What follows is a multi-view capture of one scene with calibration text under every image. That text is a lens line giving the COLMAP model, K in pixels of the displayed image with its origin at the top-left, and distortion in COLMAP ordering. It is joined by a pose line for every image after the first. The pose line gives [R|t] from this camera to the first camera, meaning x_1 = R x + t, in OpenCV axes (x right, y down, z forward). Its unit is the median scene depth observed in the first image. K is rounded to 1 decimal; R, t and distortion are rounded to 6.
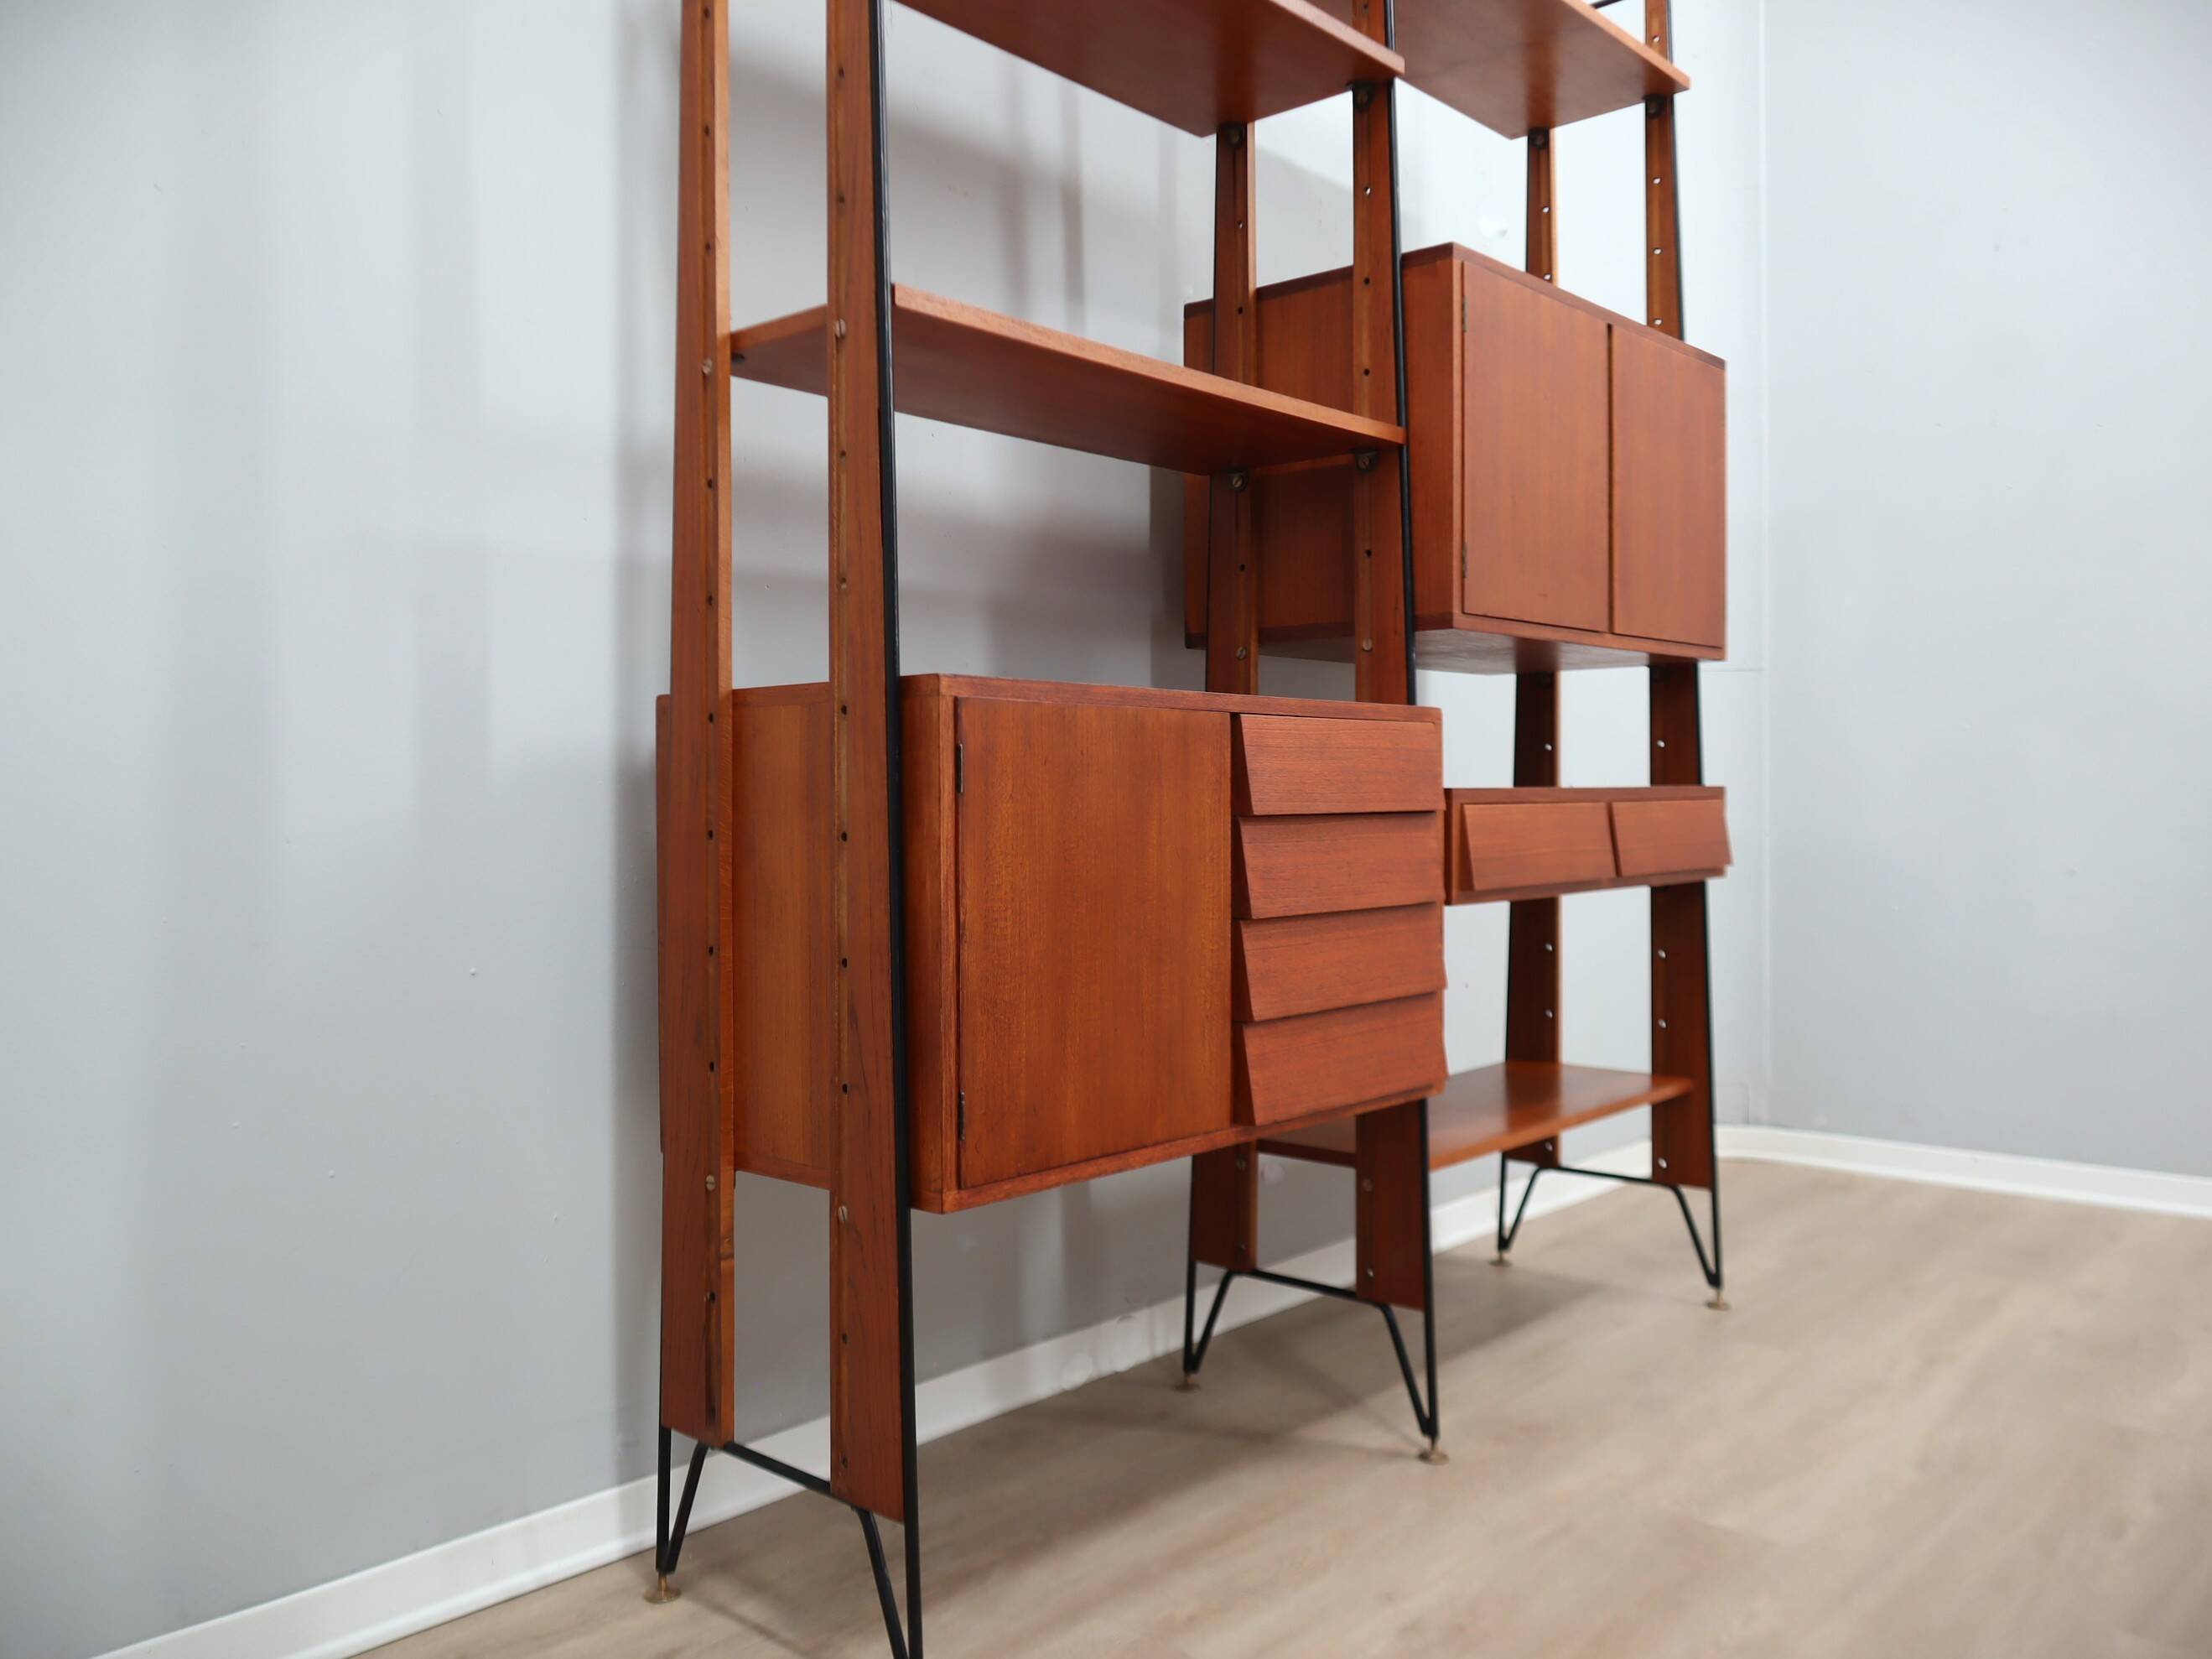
lens RADIAL K [[1854.4, 0, 1106.0], [0, 1854.4, 829.5], [0, 0, 1]] dist [-0.008306, -0.005898]
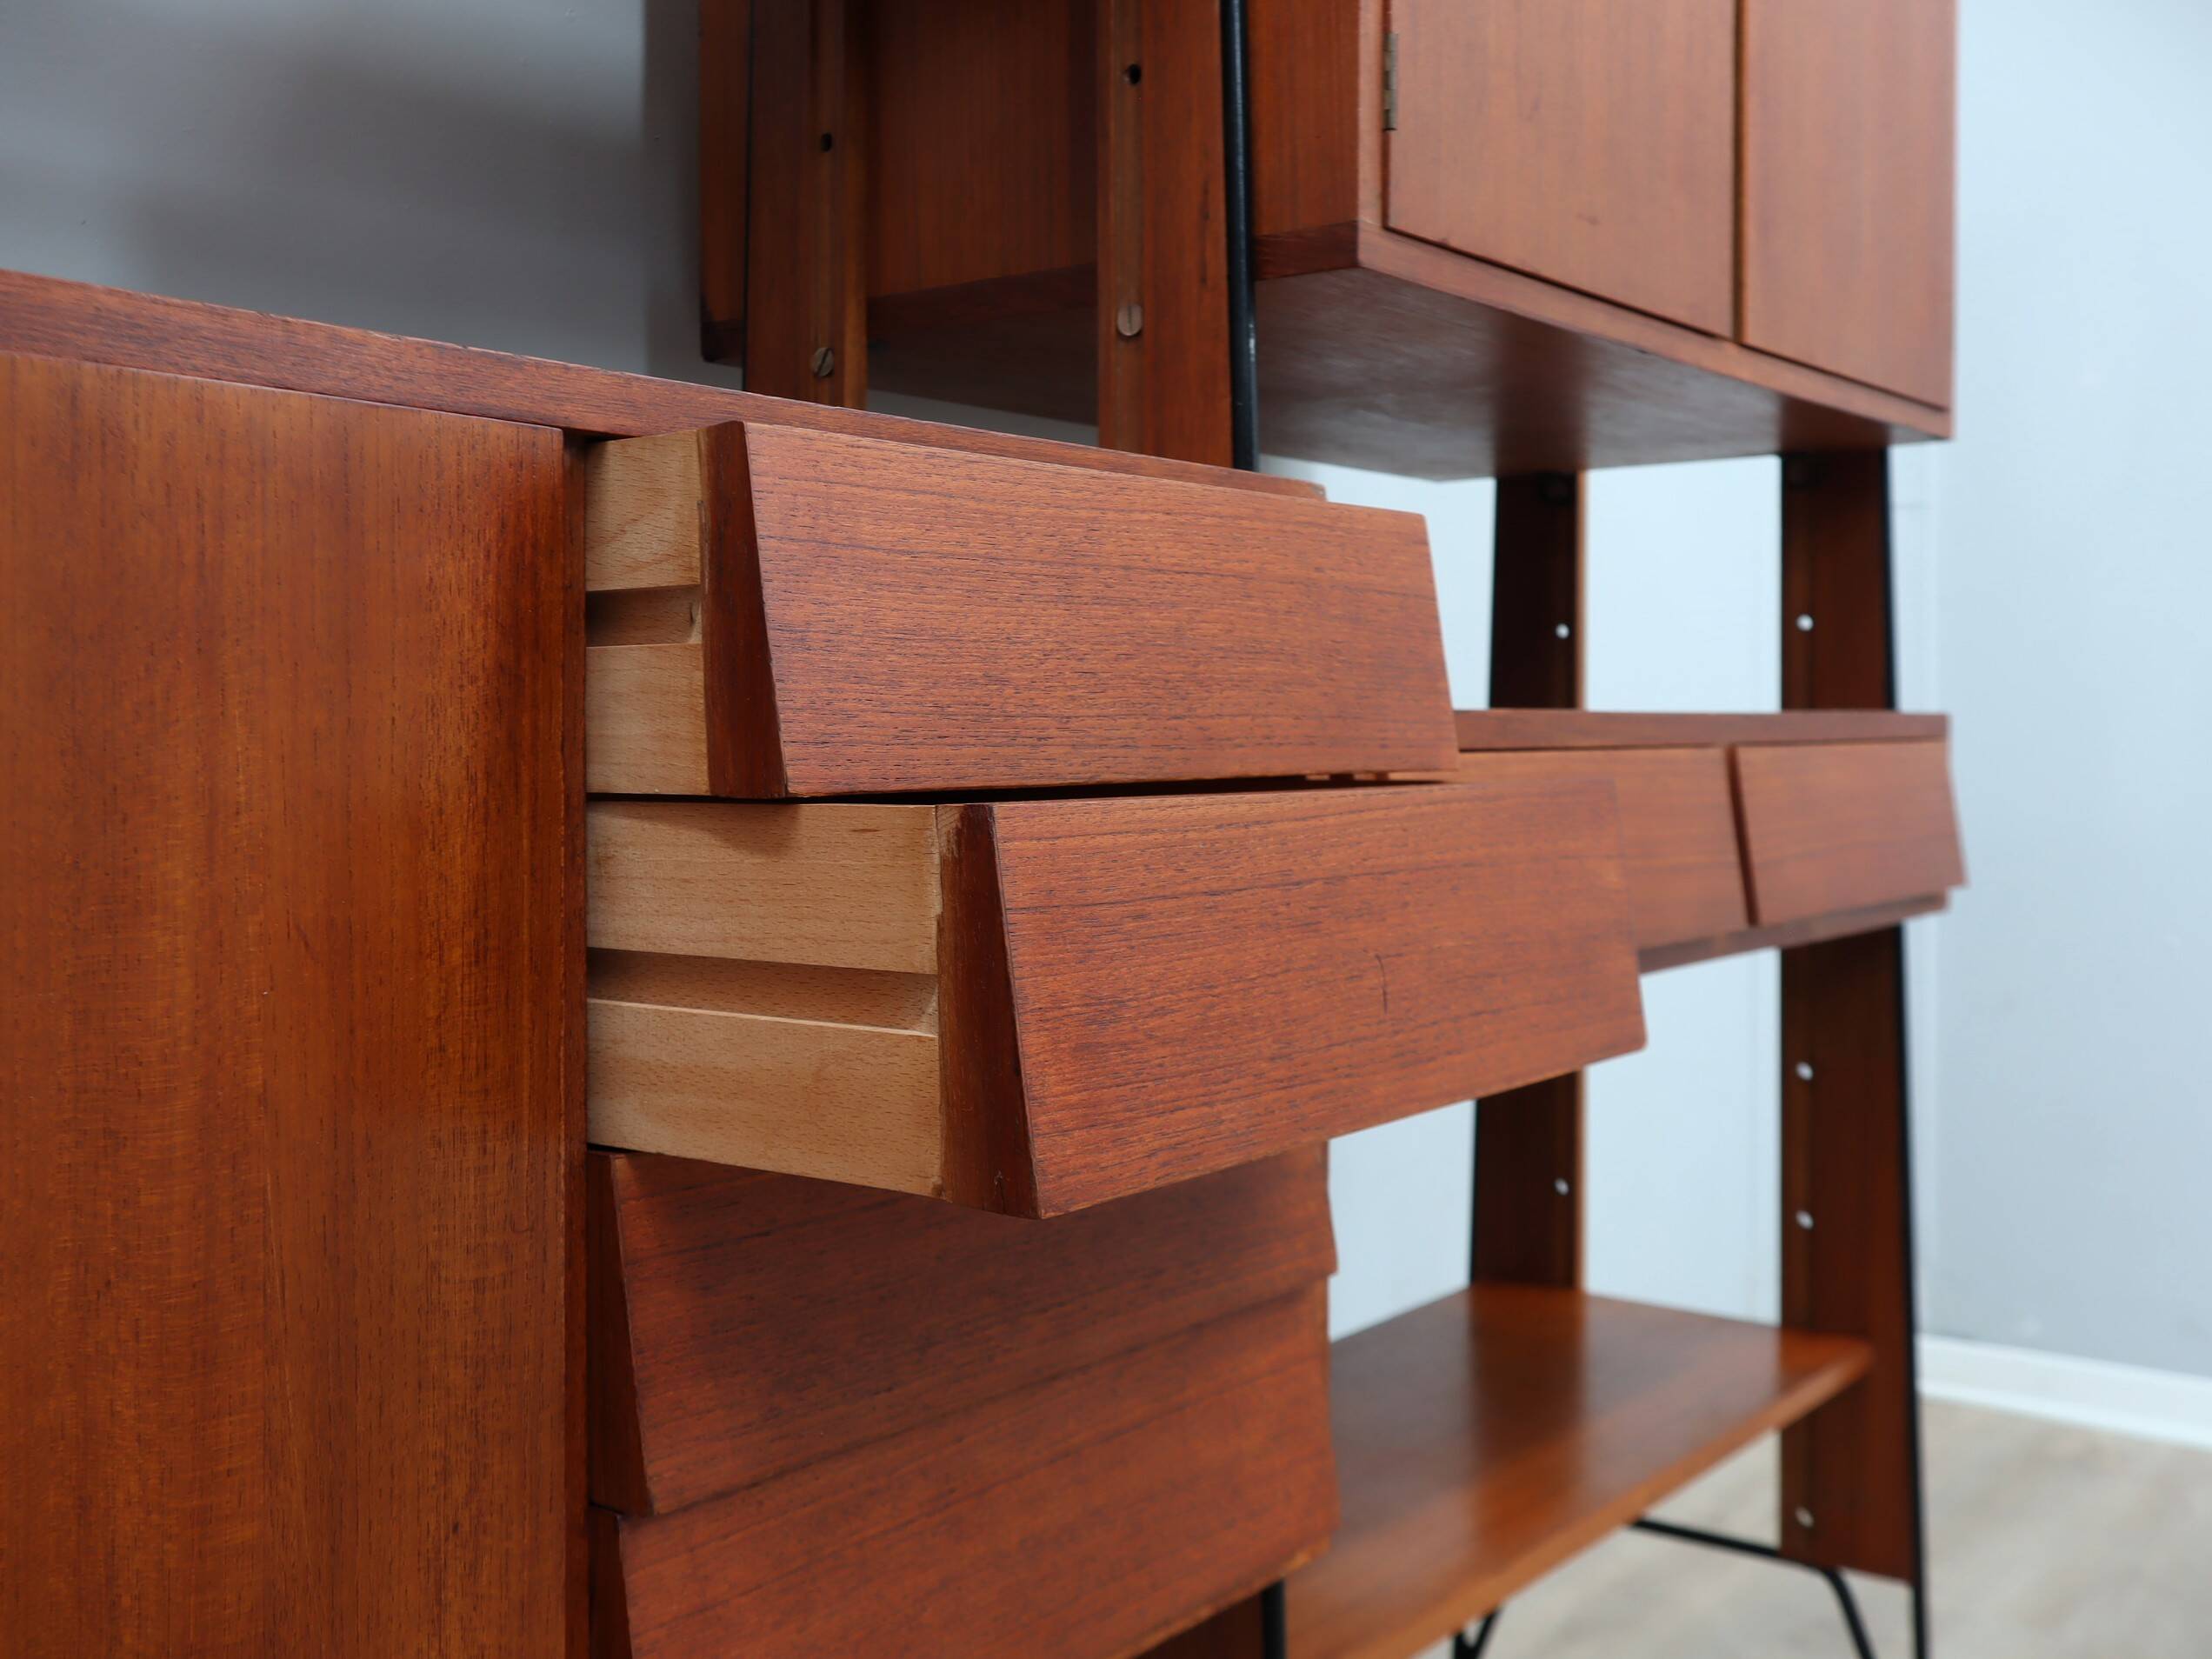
lens RADIAL K [[2478.5, 0, 1101.8], [0, 2478.5, 775.5], [0, 0, 1]] dist [0.012212, 0.015919]
pose [[0.997125, 0.004195, 0.075663, 0.089855], [-0.004188, 0.999991, -0.000259, -0.007876], [-0.075663, -0.000059, 0.997133, 0.462523]]
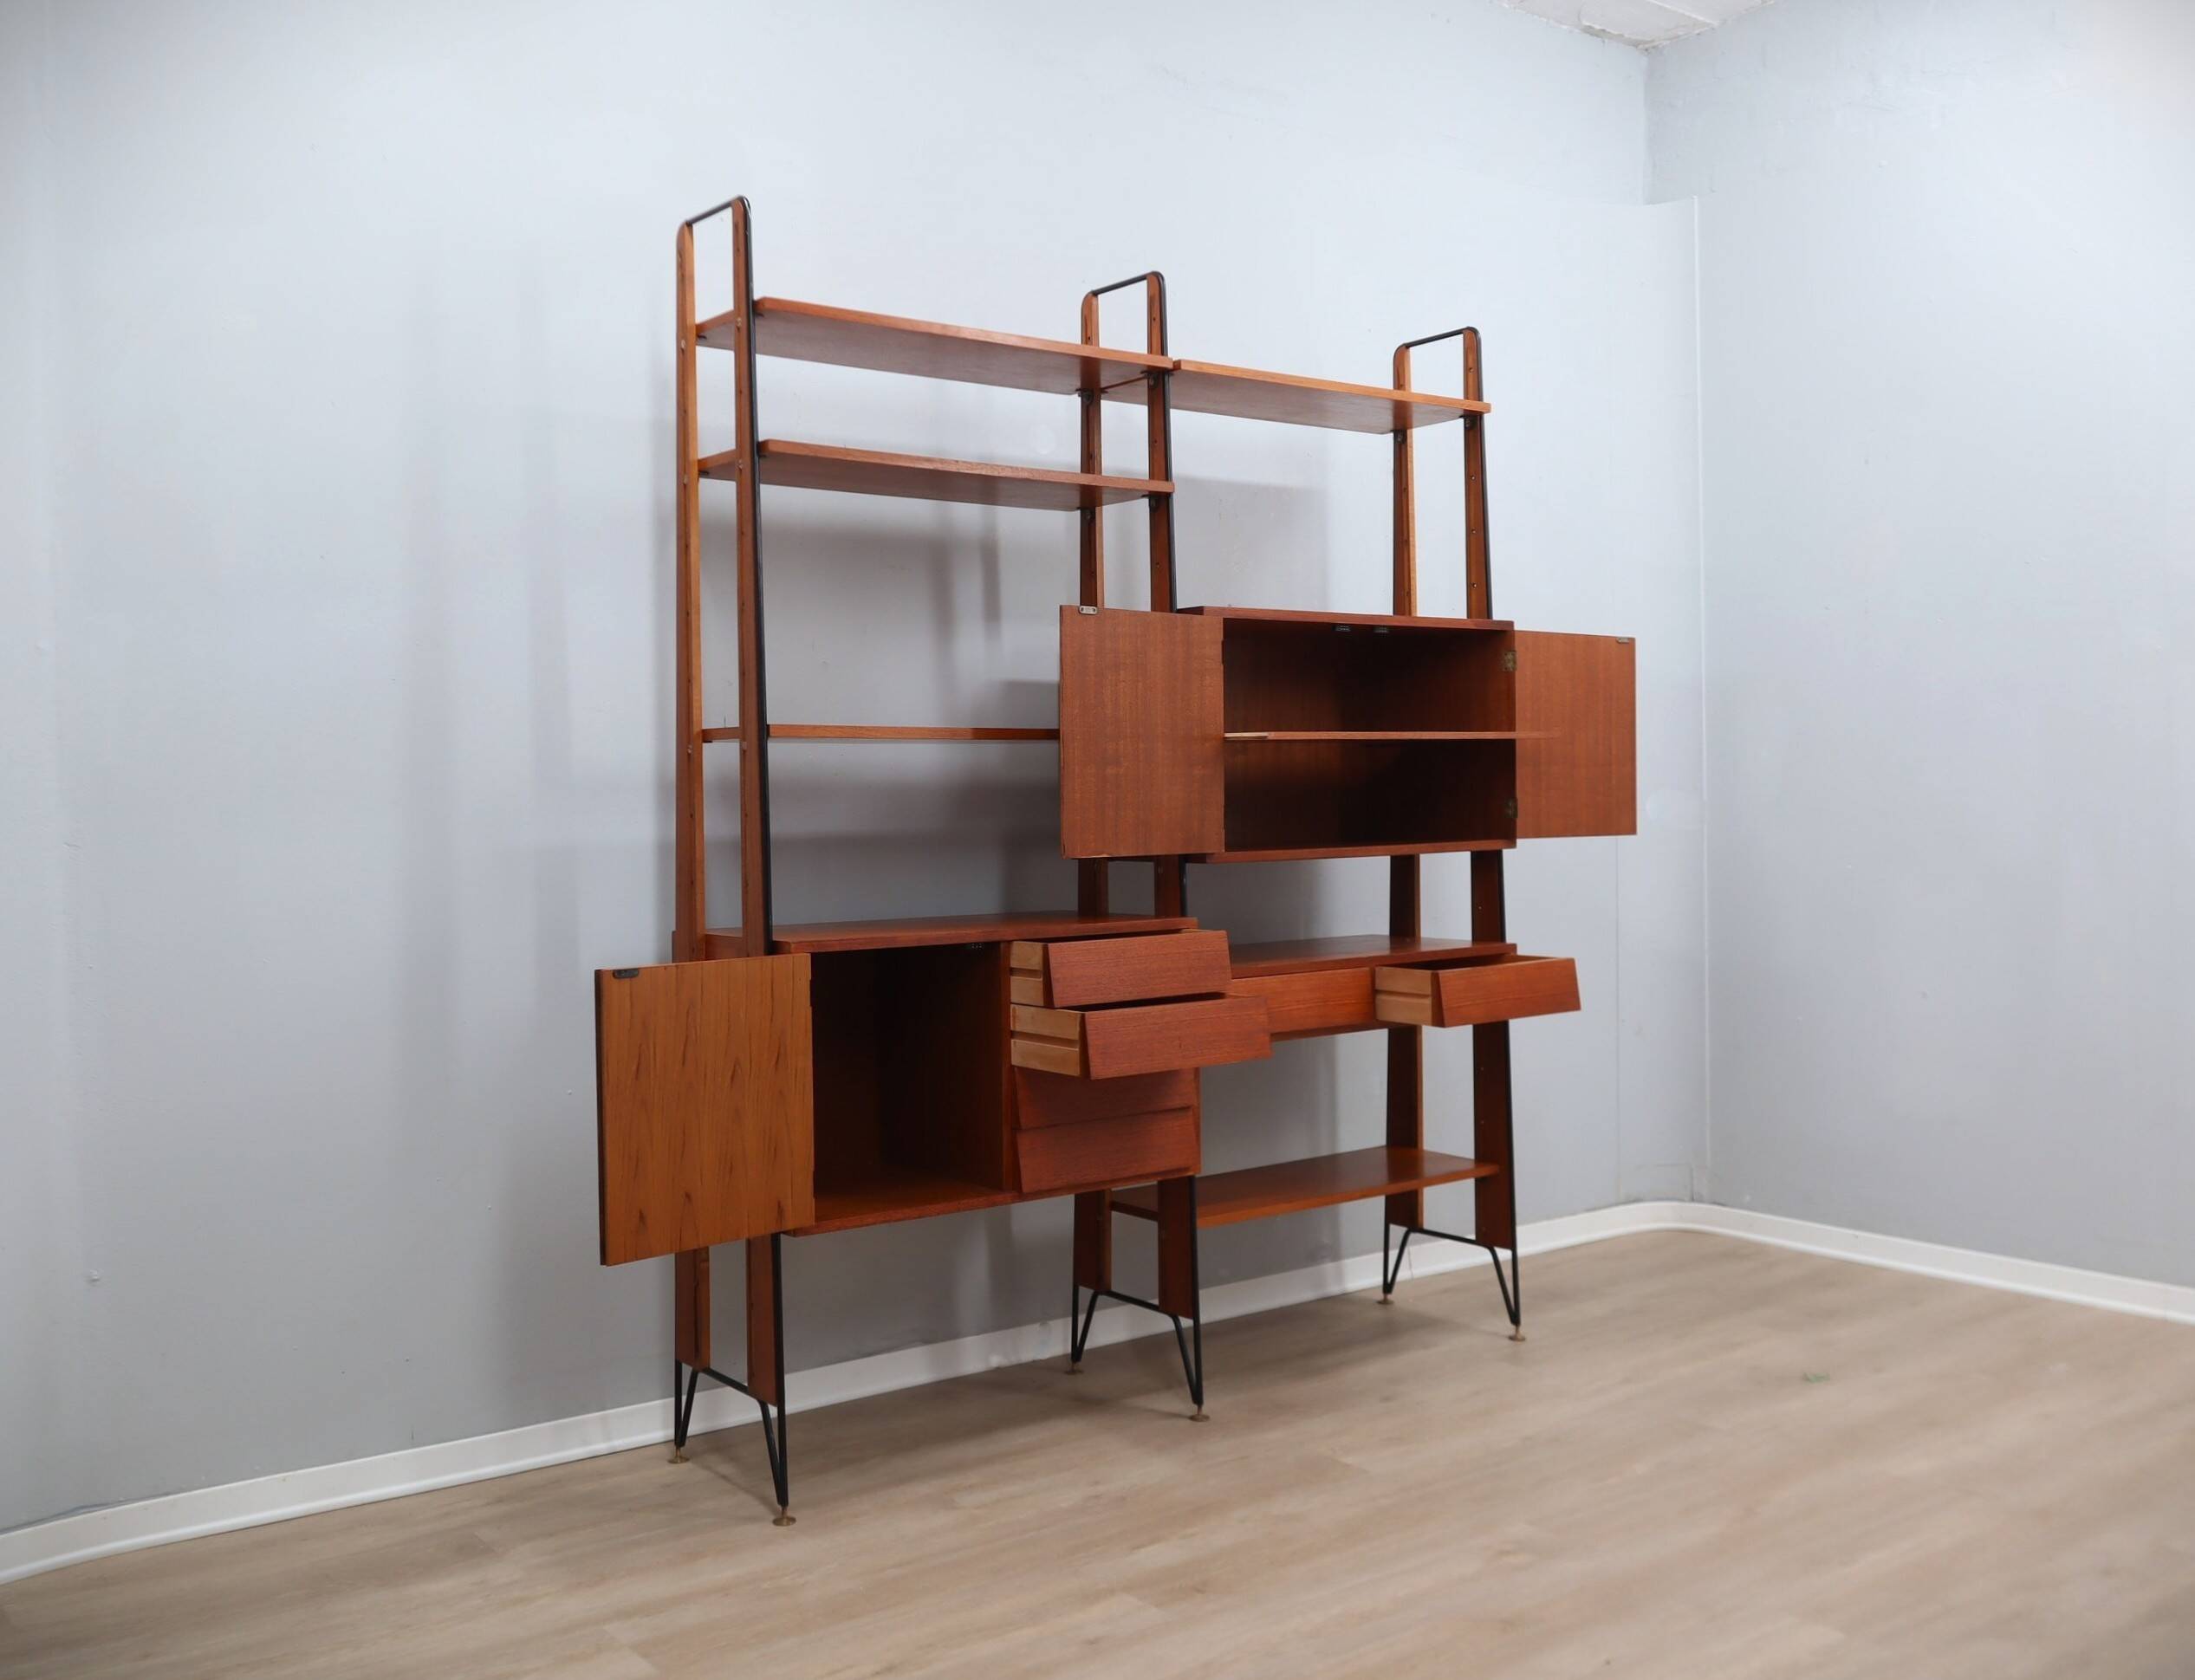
lens RADIAL K [[2135.6, 0, 1094.4], [0, 2135.6, 873.4], [0, 0, 1]] dist [0.012305, -0.002482]
pose [[0.981108, -0.002013, -0.193449, 0.382728], [0.005492, 0.999833, 0.017449, -0.116706], [0.193382, -0.018182, 0.980955, -0.625355]]
